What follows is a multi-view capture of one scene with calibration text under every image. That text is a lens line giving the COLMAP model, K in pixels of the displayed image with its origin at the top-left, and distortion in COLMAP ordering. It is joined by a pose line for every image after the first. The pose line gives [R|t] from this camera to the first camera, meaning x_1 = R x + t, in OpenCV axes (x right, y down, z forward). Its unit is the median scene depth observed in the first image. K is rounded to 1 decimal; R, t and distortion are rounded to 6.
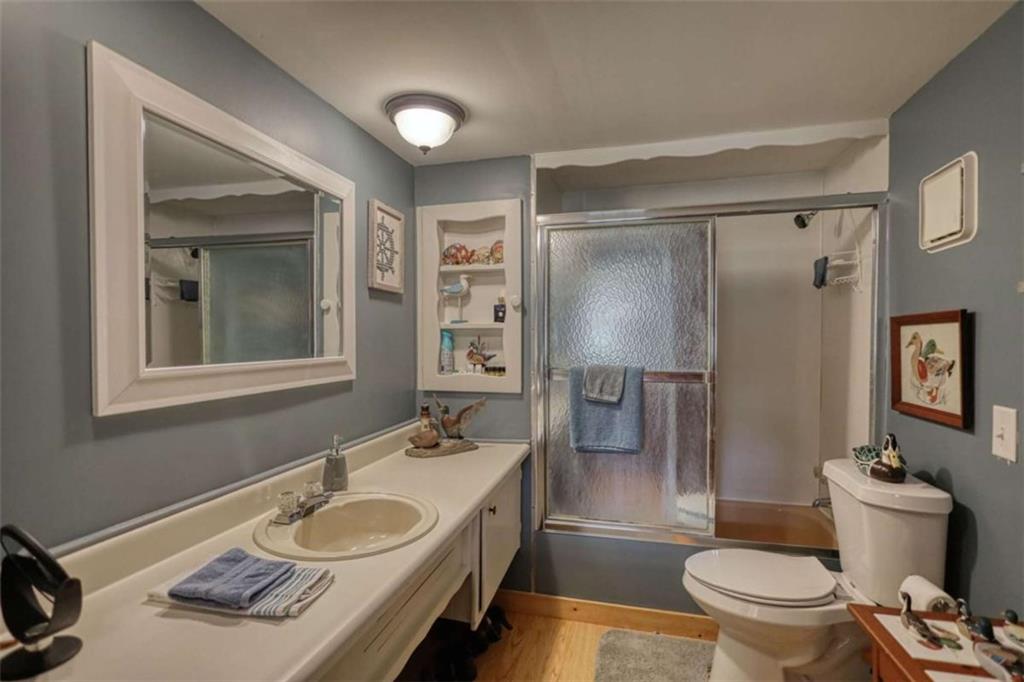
lens RADIAL K [[484.8, 0, 516.0], [0, 484.8, 342.9], [0, 0, 1]] dist [0.001744, 0.000428]
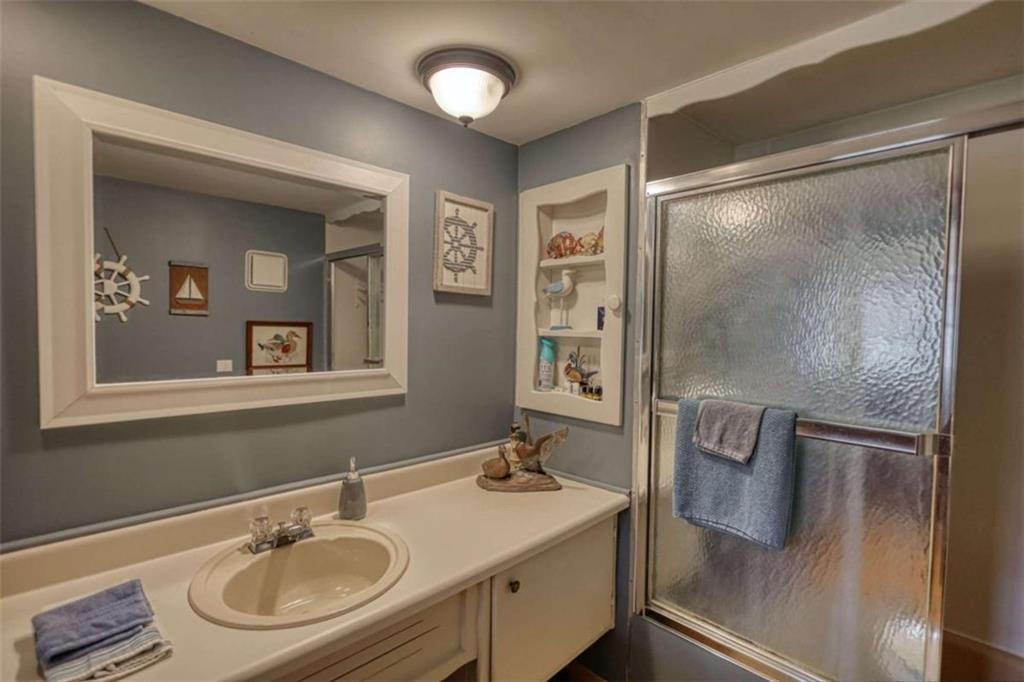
lens RADIAL K [[484.8, 0, 516.0], [0, 484.8, 342.9], [0, 0, 1]] dist [0.001744, 0.000428]
pose [[0.853641, 0.035292, -0.519665, 0.269578], [-0.024380, 0.999316, 0.027818, -0.043496], [0.520291, -0.011077, 0.853917, 0.291537]]
